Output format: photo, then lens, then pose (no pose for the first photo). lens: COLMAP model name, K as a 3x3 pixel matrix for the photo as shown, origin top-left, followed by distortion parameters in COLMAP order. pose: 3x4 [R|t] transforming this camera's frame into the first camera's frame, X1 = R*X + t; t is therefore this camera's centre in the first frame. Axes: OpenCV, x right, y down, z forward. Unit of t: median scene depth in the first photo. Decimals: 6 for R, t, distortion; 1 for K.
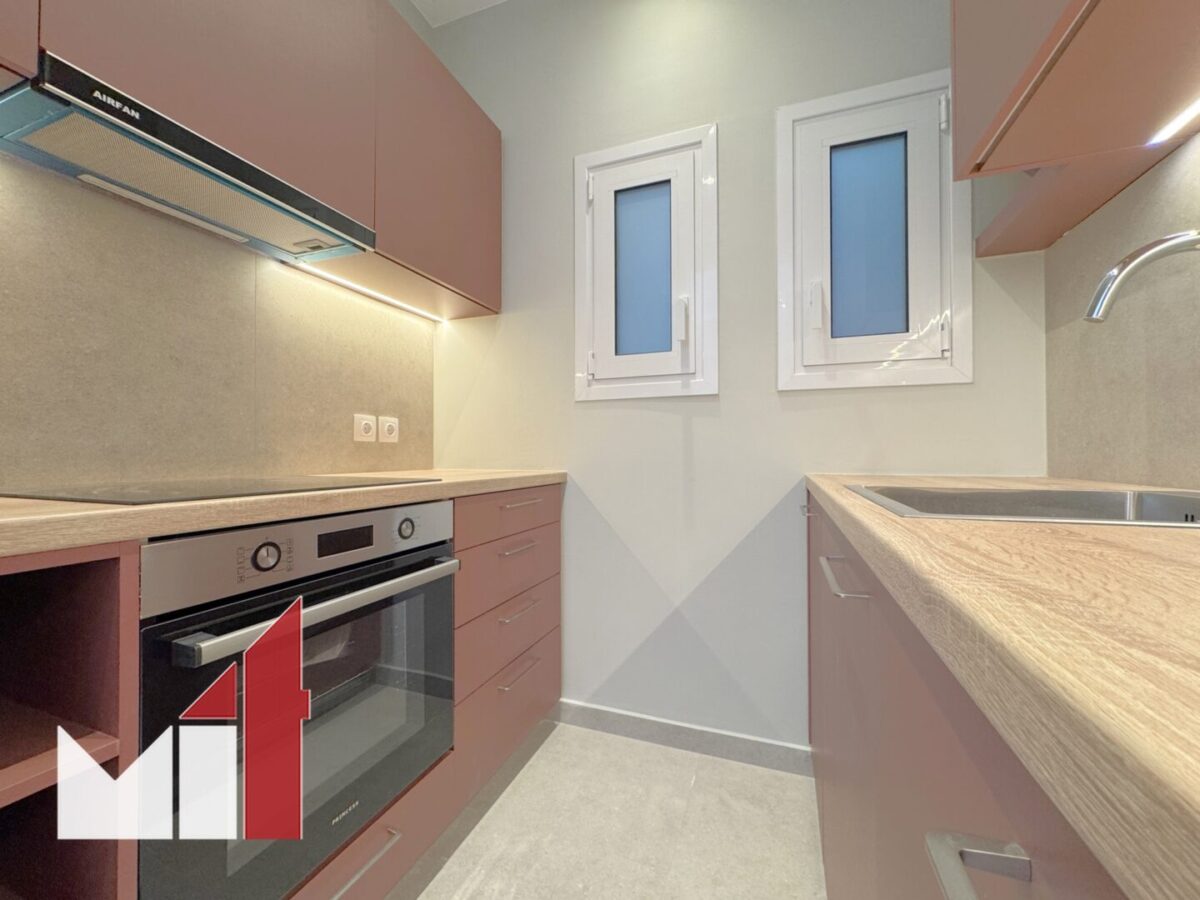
lens RADIAL K [[480.2, 0, 599.2], [0, 480.2, 448.0], [0, 0, 1]] dist [0.000022, 0.000224]
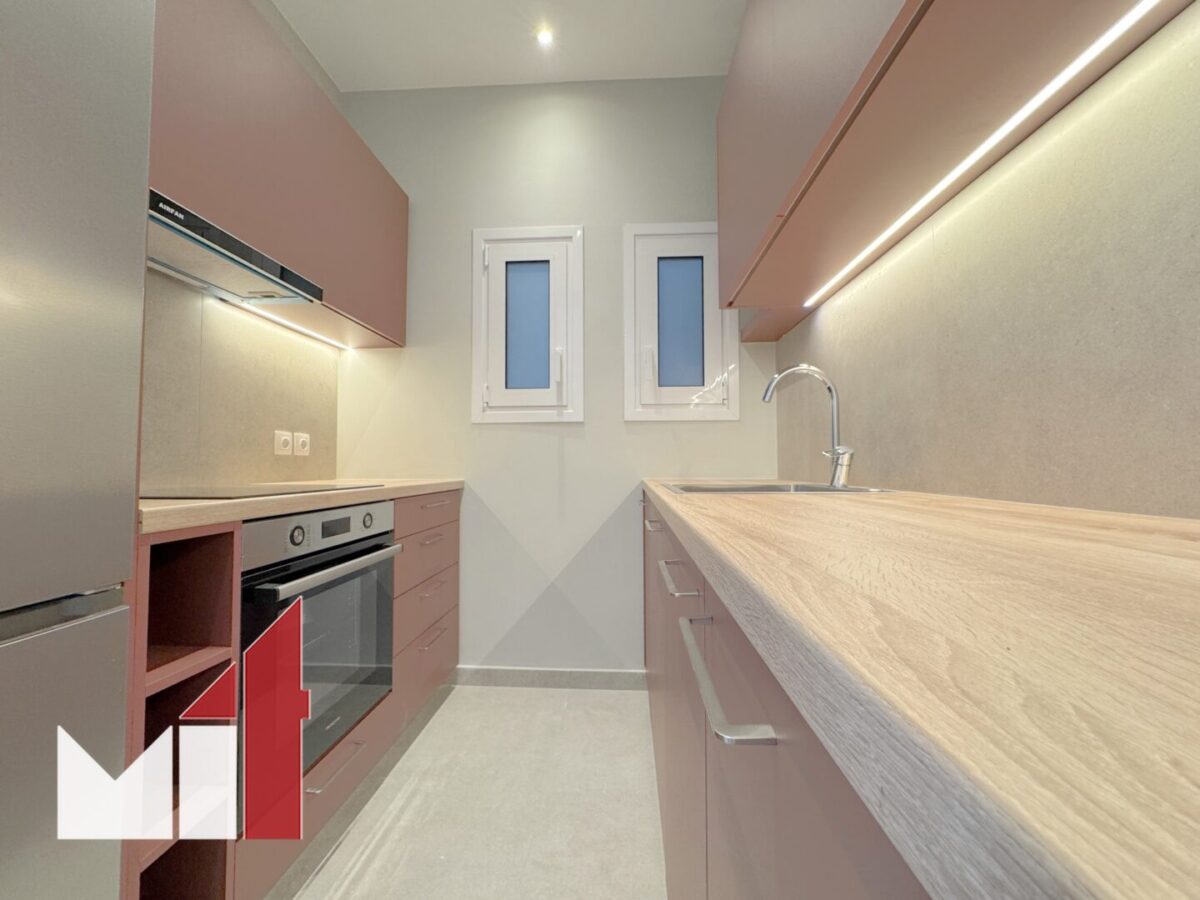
lens RADIAL K [[480.2, 0, 599.2], [0, 480.2, 448.0], [0, 0, 1]] dist [0.000022, 0.000224]
pose [[0.954099, 0.009865, 0.299329, -0.125553], [-0.002744, 0.999703, -0.024204, -0.004584], [-0.299479, 0.022271, 0.953843, -0.336844]]
